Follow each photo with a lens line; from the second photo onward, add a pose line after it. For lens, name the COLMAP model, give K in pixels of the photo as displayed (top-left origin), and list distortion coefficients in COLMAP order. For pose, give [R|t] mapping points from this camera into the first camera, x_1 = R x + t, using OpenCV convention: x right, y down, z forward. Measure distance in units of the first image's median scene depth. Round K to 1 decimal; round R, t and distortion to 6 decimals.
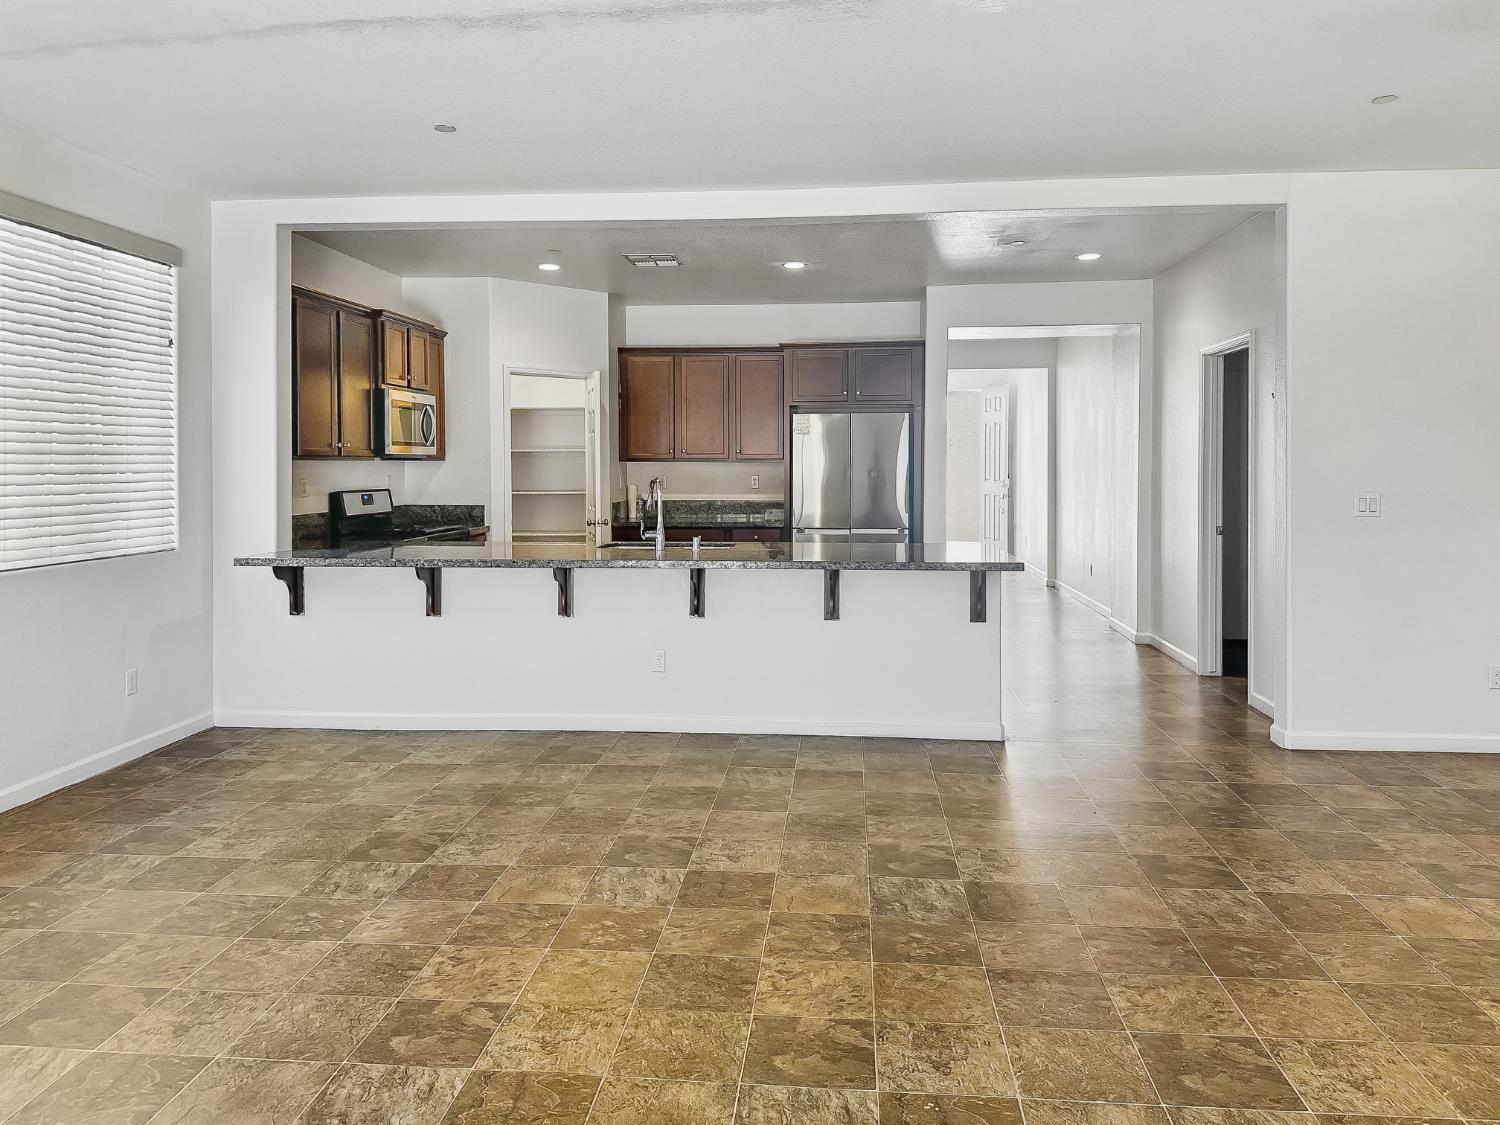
lens RADIAL K [[1073.5, 0, 788.5], [0, 1073.5, 496.1], [0, 0, 1]] dist [0.035220, -0.040285]
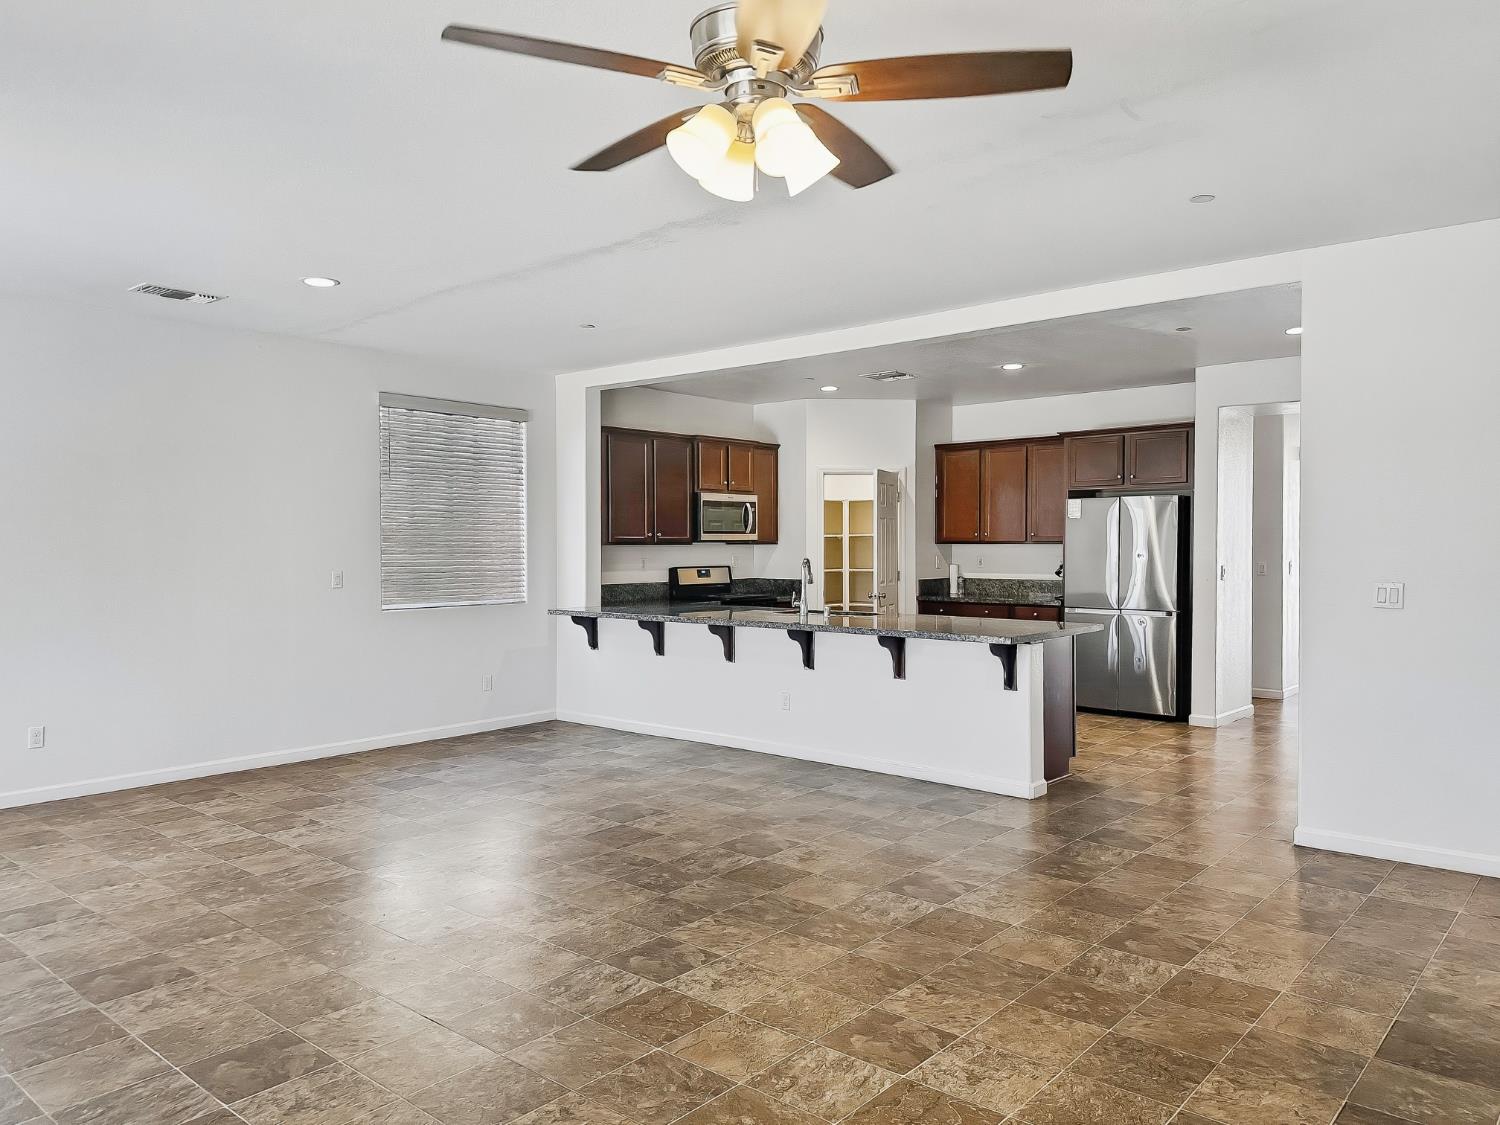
lens RADIAL K [[1073.5, 0, 771.1], [0, 1073.5, 549.0], [0, 0, 1]] dist [0.035220, -0.040285]
pose [[0.811285, -0.001366, -0.584650, 0.439102], [-0.014848, 0.999627, -0.022940, 0.001912], [0.584463, 0.027292, 0.810961, -0.036554]]
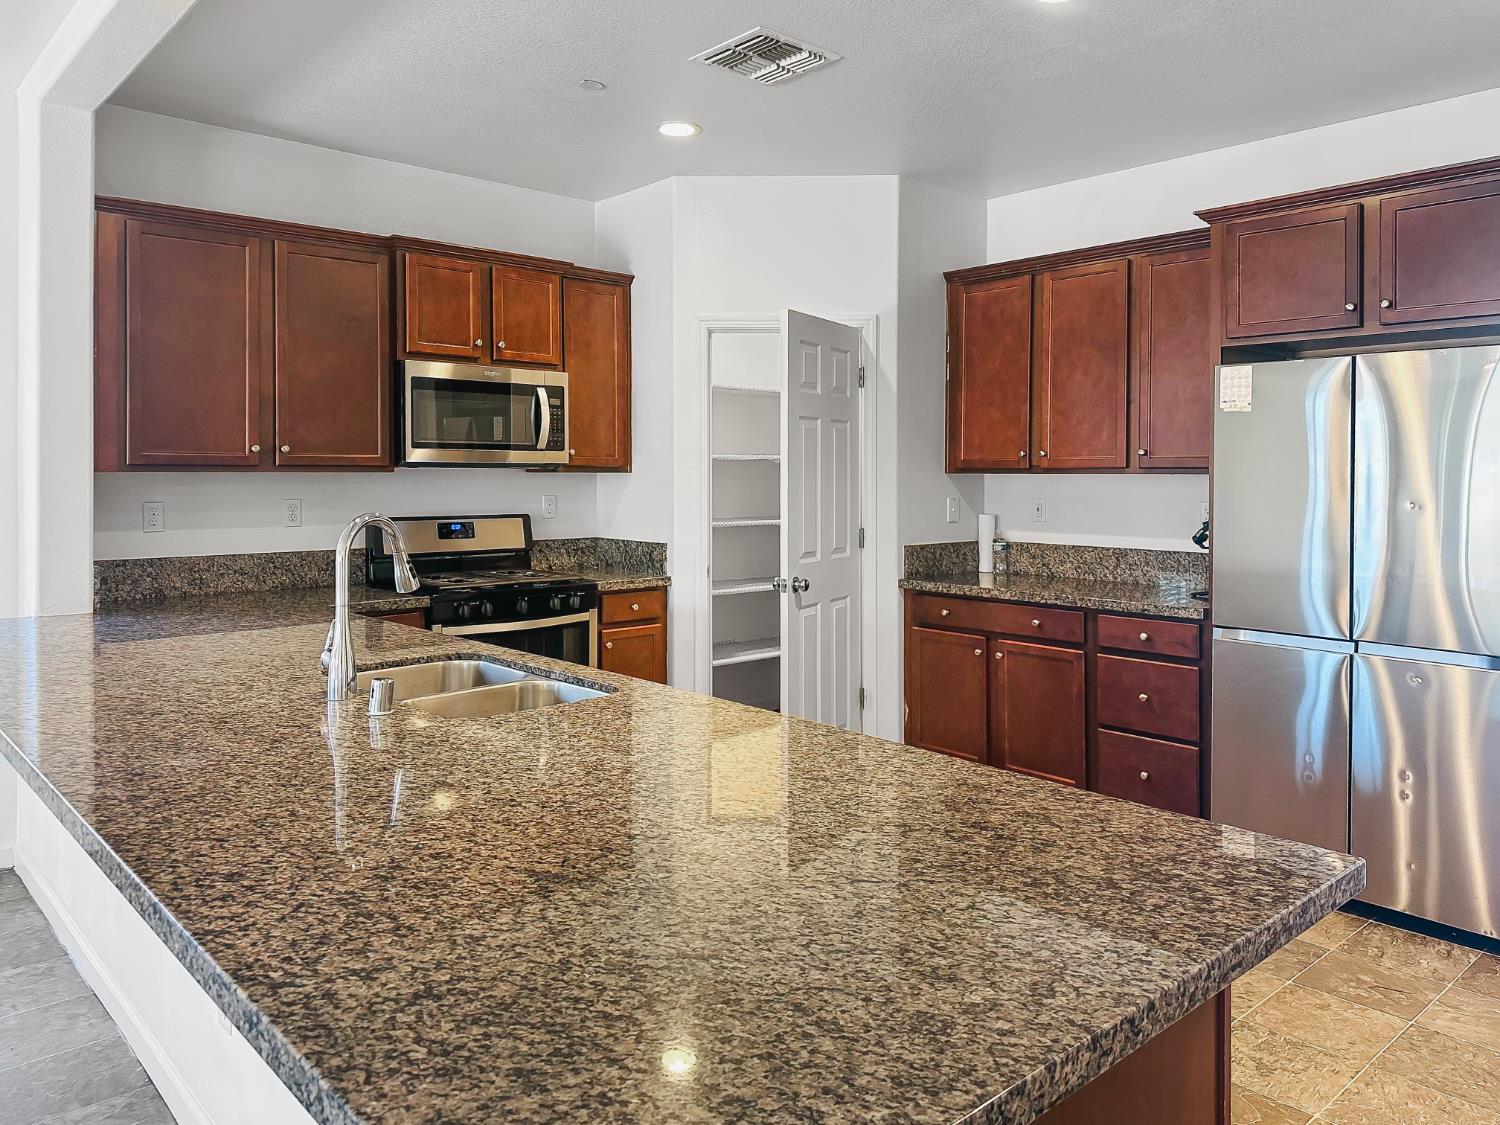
lens RADIAL K [[1073.5, 0, 781.0], [0, 1073.5, 498.2], [0, 0, 1]] dist [0.035220, -0.040285]
pose [[0.729192, 0.014027, -0.684166, 0.202385], [-0.022933, 0.999729, -0.003946, -0.017931], [0.683925, 0.018567, 0.729316, 0.619767]]
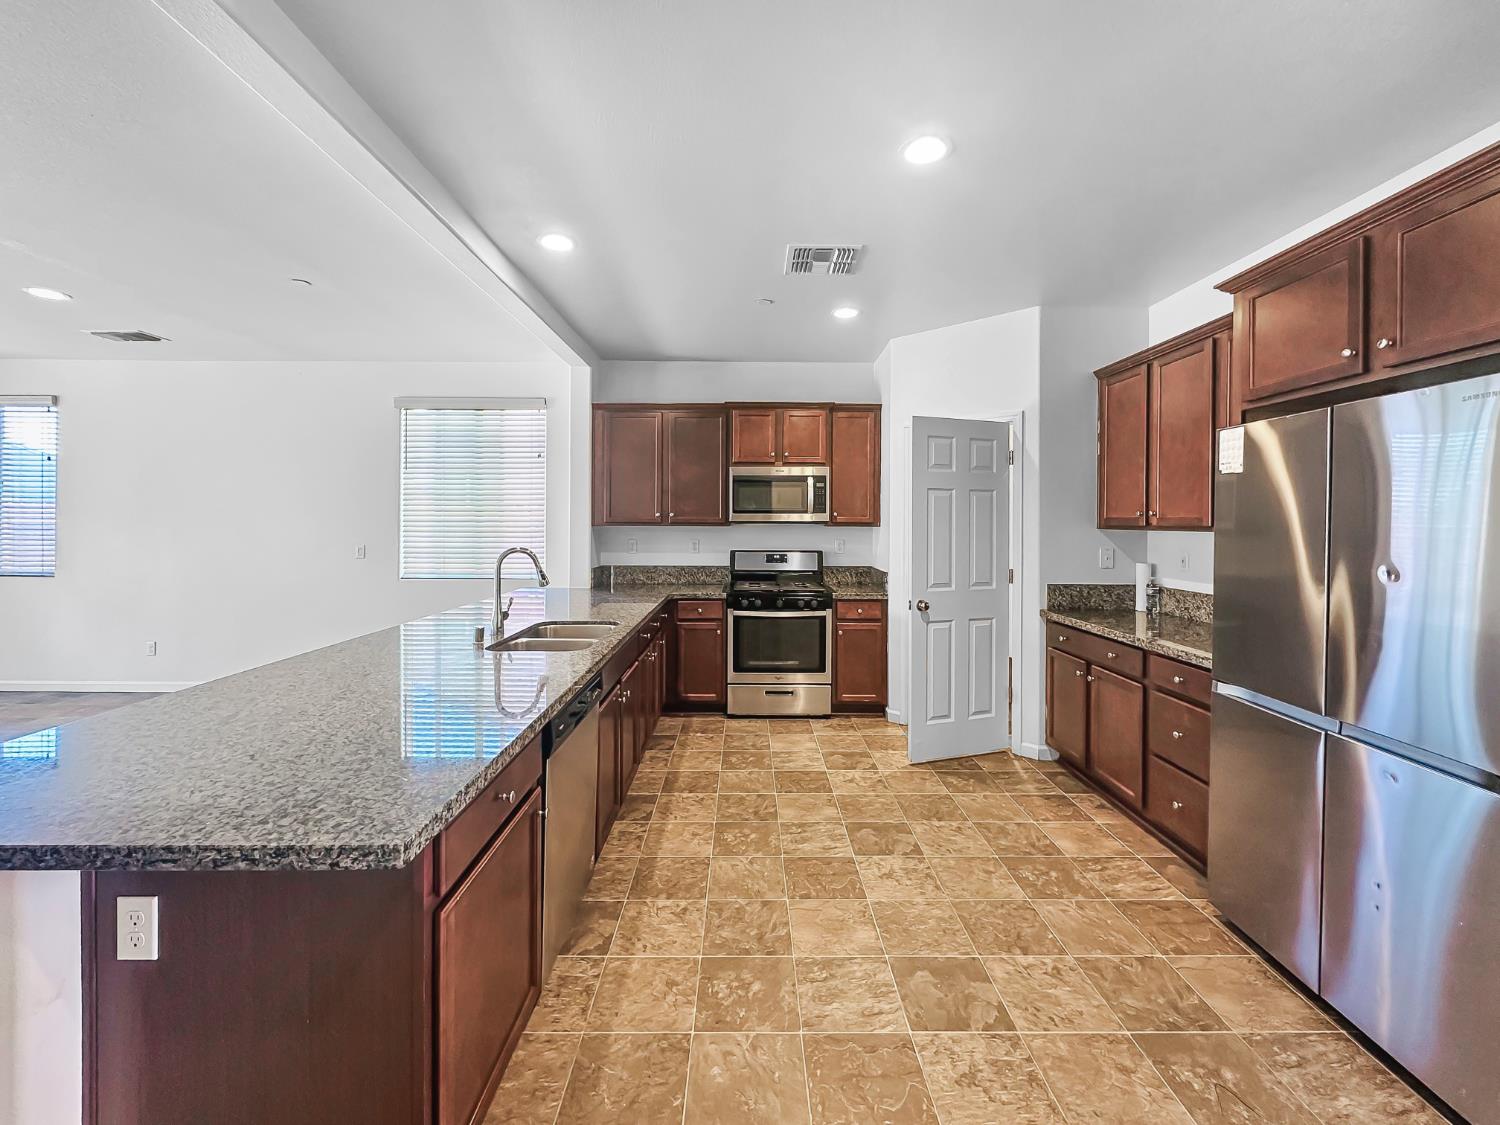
lens RADIAL K [[620.4, 0, 752.9], [0, 620.4, 529.1], [0, 0, 1]] dist [-0.006246, 0.000123]
pose [[0.082739, 0.007897, -0.996540, 0.283623], [-0.038951, 0.999230, 0.004685, -0.030446], [0.995810, 0.038428, 0.082983, 0.871904]]
